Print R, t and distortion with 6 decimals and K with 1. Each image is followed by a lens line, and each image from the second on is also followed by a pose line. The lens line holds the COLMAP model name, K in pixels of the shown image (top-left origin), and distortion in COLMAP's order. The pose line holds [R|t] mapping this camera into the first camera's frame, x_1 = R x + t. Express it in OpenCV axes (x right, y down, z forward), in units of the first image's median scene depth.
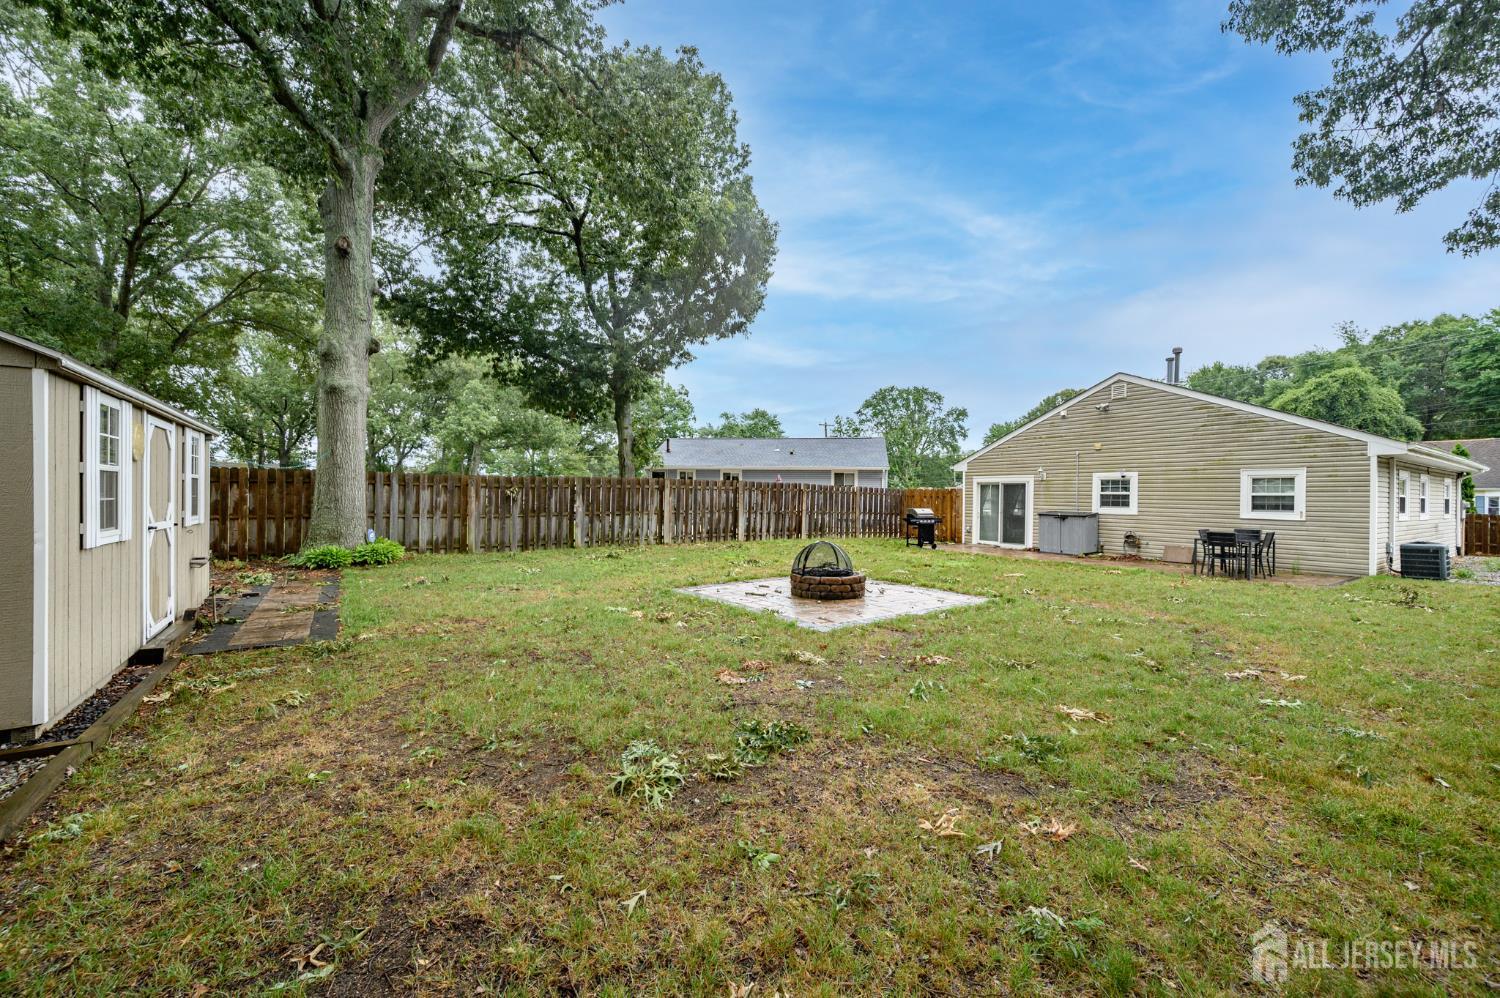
lens RADIAL K [[588.5, 0, 752.0], [0, 588.5, 497.4], [0, 0, 1]] dist [-0.000034, 0.000030]
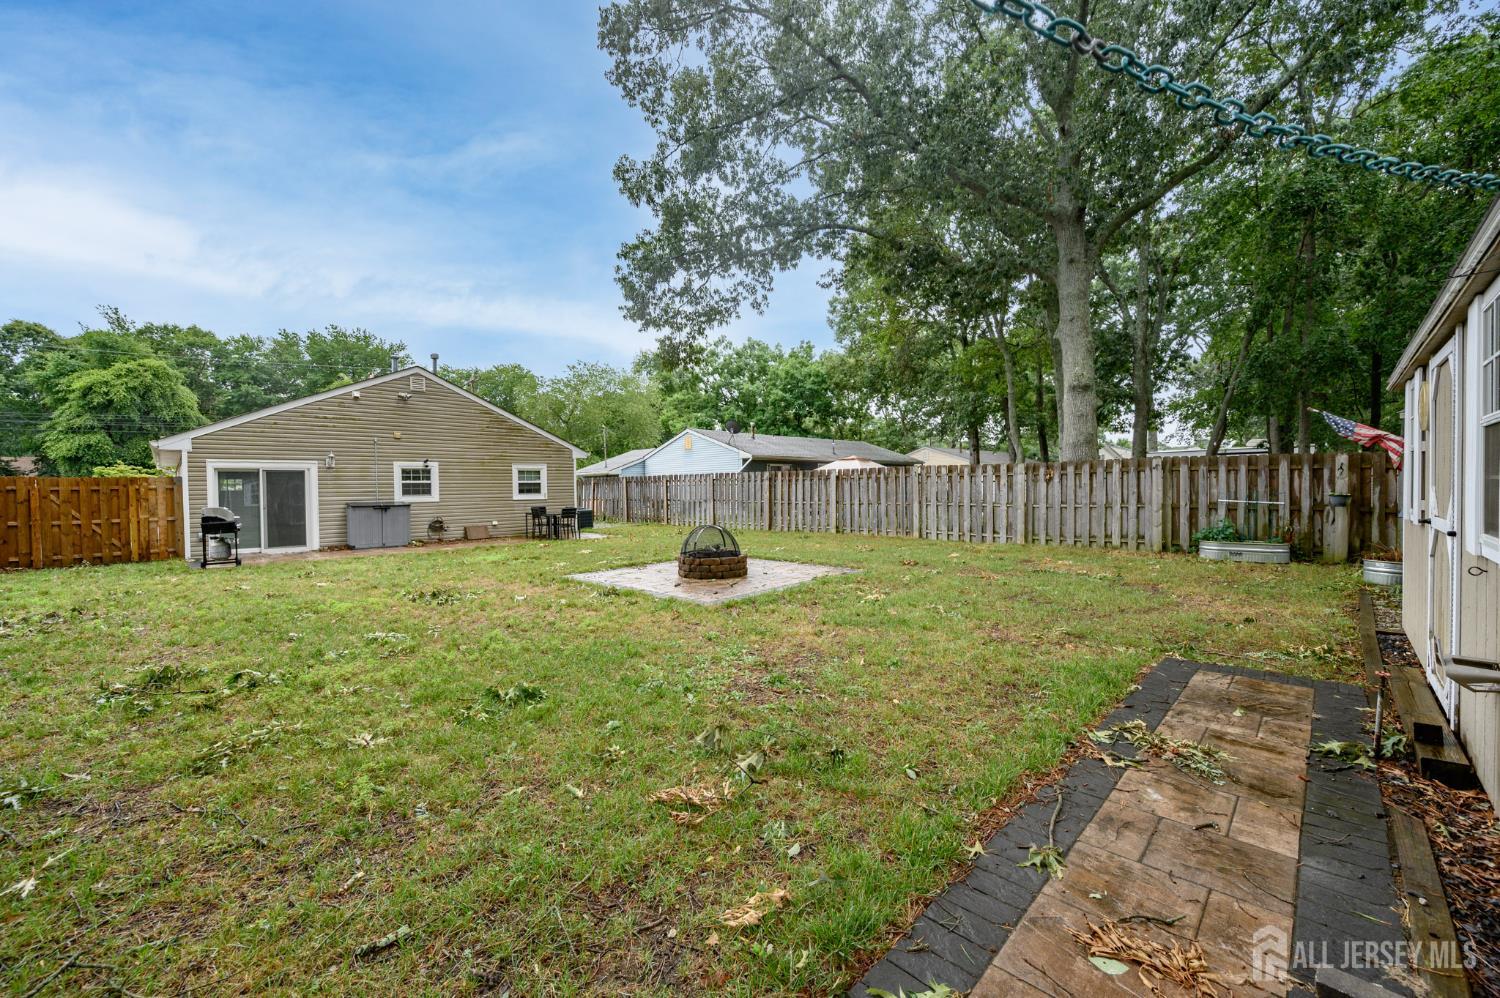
lens RADIAL K [[588.5, 0, 752.0], [0, 588.5, 497.4], [0, 0, 1]] dist [-0.000034, 0.000030]
pose [[-0.204906, -0.026456, 0.978424, -0.463737], [0.015724, 0.999417, 0.030316, -0.001958], [-0.978655, 0.021597, -0.204370, 0.562819]]
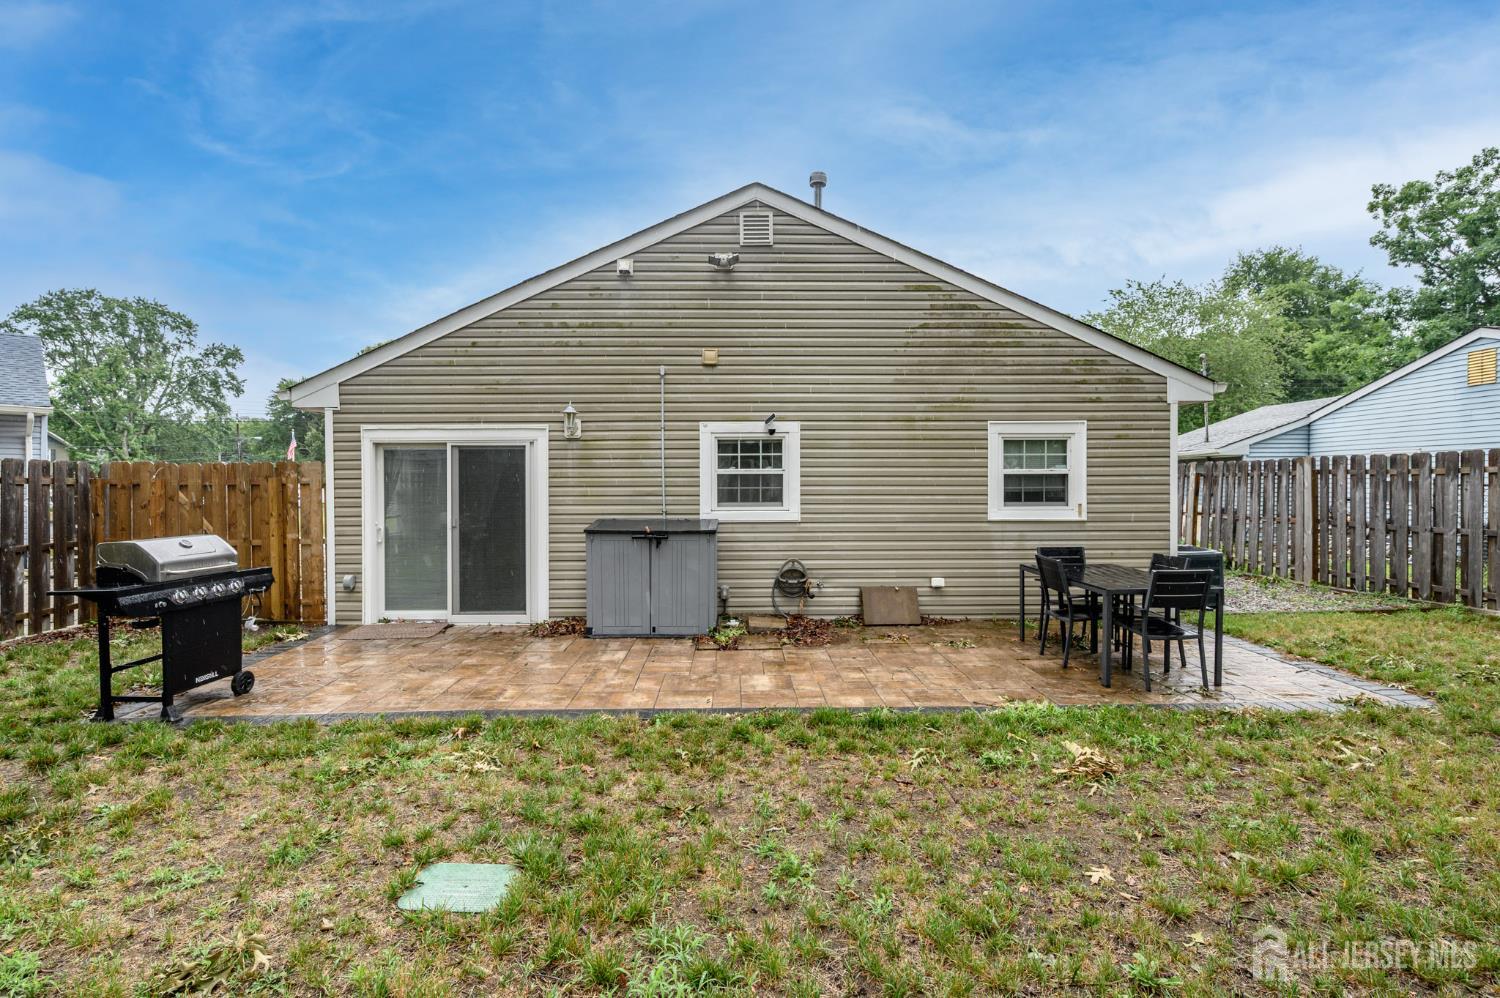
lens RADIAL K [[678.7, 0, 744.4], [0, 678.7, 492.9], [0, 0, 1]] dist [0.001748, -0.010611]
pose [[0.543070, -0.026040, 0.839284, 0.183584], [0.013518, 0.999661, 0.022269, -0.002523], [-0.839579, -0.000749, 0.543237, 0.657358]]
